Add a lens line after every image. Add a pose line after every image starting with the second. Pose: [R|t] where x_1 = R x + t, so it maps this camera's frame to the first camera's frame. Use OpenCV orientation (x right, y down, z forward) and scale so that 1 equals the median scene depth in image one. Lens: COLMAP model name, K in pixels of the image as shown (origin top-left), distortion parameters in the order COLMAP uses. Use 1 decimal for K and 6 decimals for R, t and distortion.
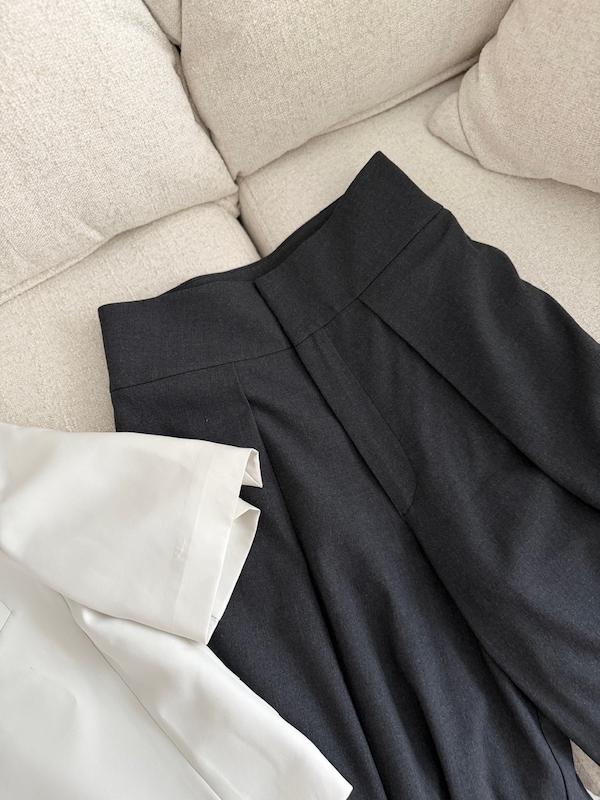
lens RADIAL K [[552.7, 0, 300.0], [0, 552.7, 400.0], [0, 0, 1]] dist [0.076600, -0.112505]
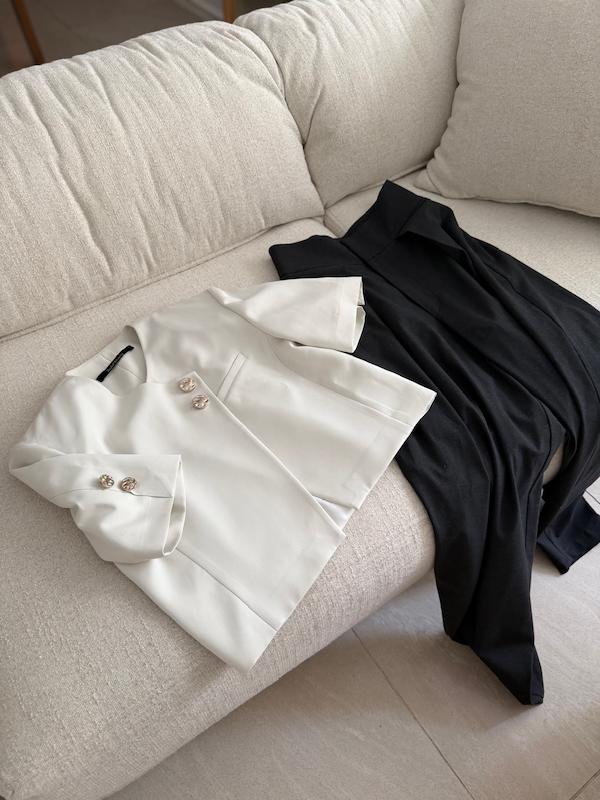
lens RADIAL K [[552.7, 0, 300.0], [0, 552.7, 400.0], [0, 0, 1]] dist [0.076600, -0.112505]
pose [[0.996281, -0.046936, 0.072258, -0.395577], [0.070994, 0.922374, -0.379719, 1.044096], [-0.048826, 0.383437, 0.922276, -0.605318]]
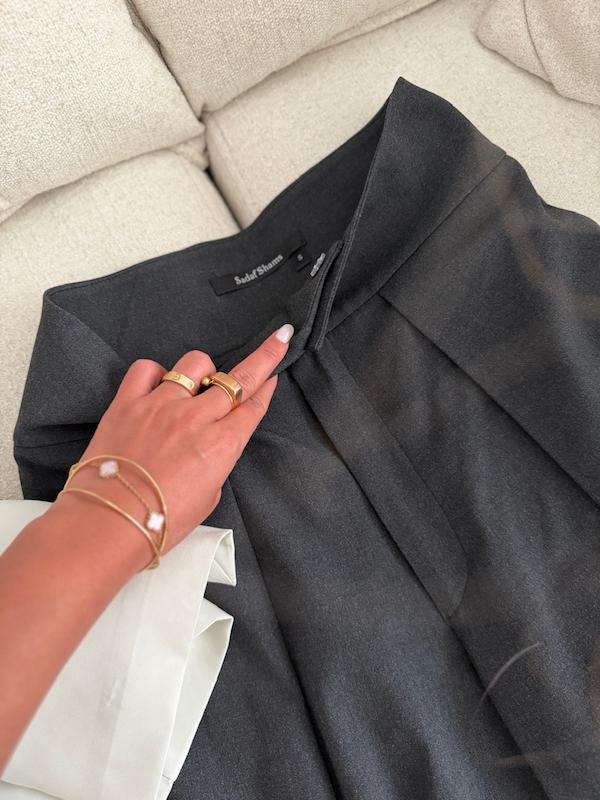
lens RADIAL K [[578.6, 0, 300.0], [0, 578.6, 400.0], [0, 0, 1]] dist [-0.004467, -0.000403]
pose [[0.999960, -0.007298, -0.005249, 0.011605], [0.007659, 0.997352, 0.072319, -0.096523], [0.004708, -0.072356, 0.997368, 0.268717]]
